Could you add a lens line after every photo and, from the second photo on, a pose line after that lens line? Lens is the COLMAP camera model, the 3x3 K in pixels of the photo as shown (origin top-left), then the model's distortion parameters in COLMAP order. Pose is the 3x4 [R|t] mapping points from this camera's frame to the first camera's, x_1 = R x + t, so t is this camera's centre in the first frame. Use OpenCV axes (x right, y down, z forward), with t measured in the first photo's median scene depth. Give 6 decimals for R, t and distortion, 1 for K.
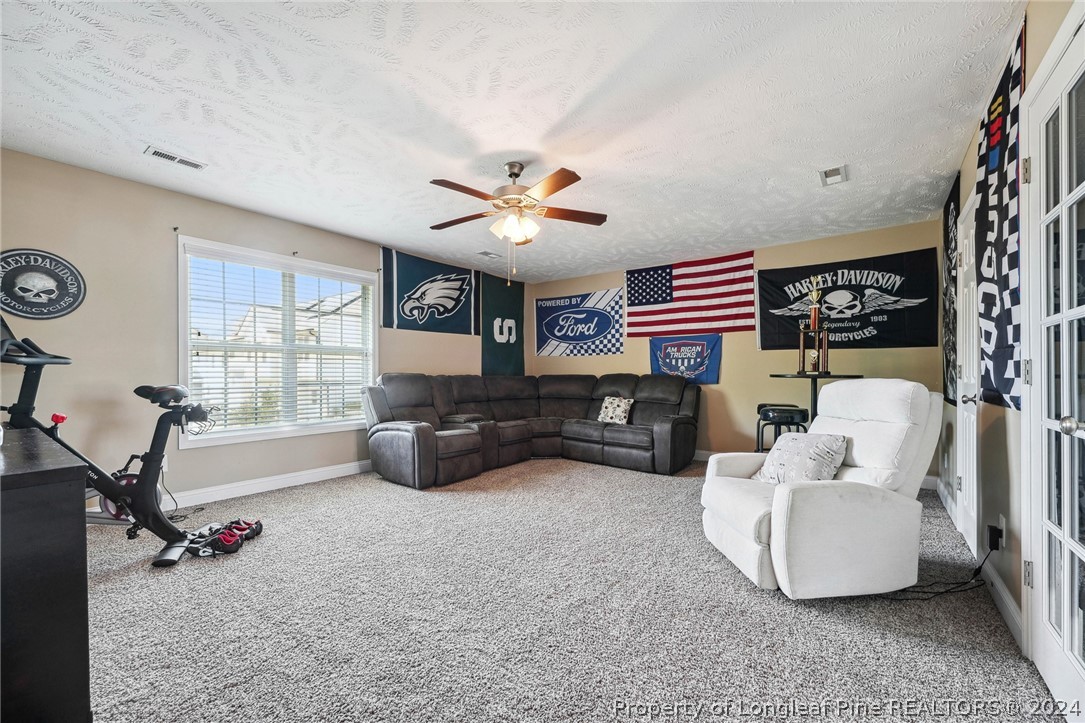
lens RADIAL K [[440.0, 0, 539.2], [0, 440.0, 367.5], [0, 0, 1]] dist [0.001465, 0.000022]
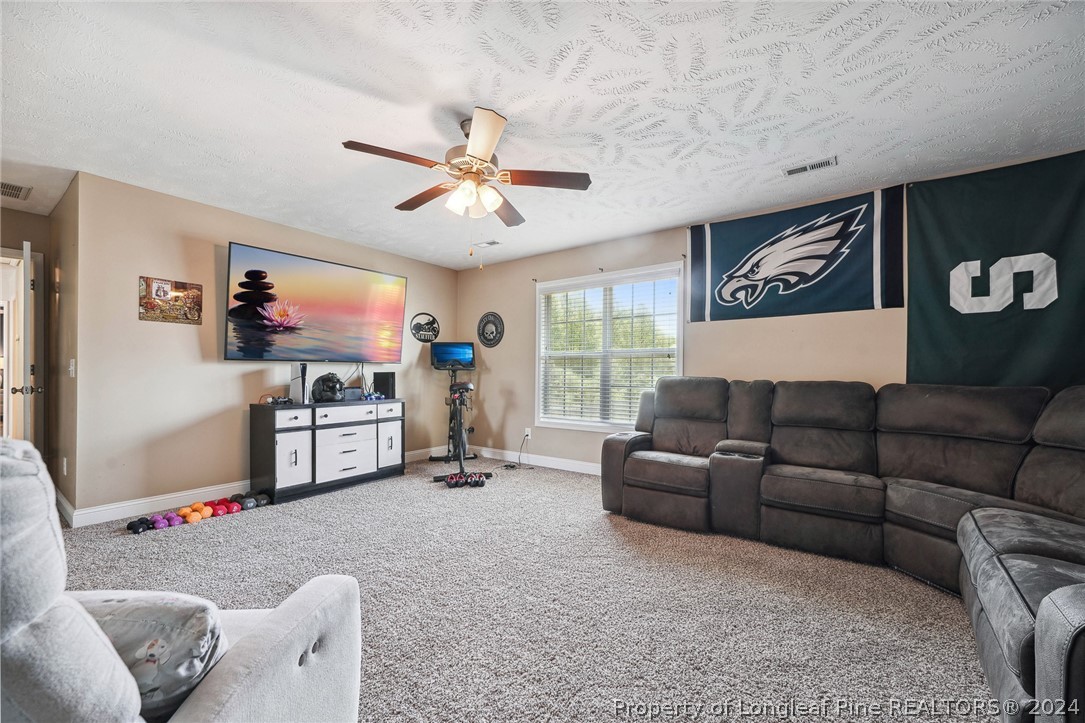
lens RADIAL K [[440.0, 0, 540.6], [0, 440.0, 368.8], [0, 0, 1]] dist [0.001465, 0.000022]
pose [[0.006142, -0.014908, -0.999870, 0.443569], [0.002046, 0.999887, -0.014896, 0.008765], [0.999979, -0.001954, 0.006172, 0.651551]]
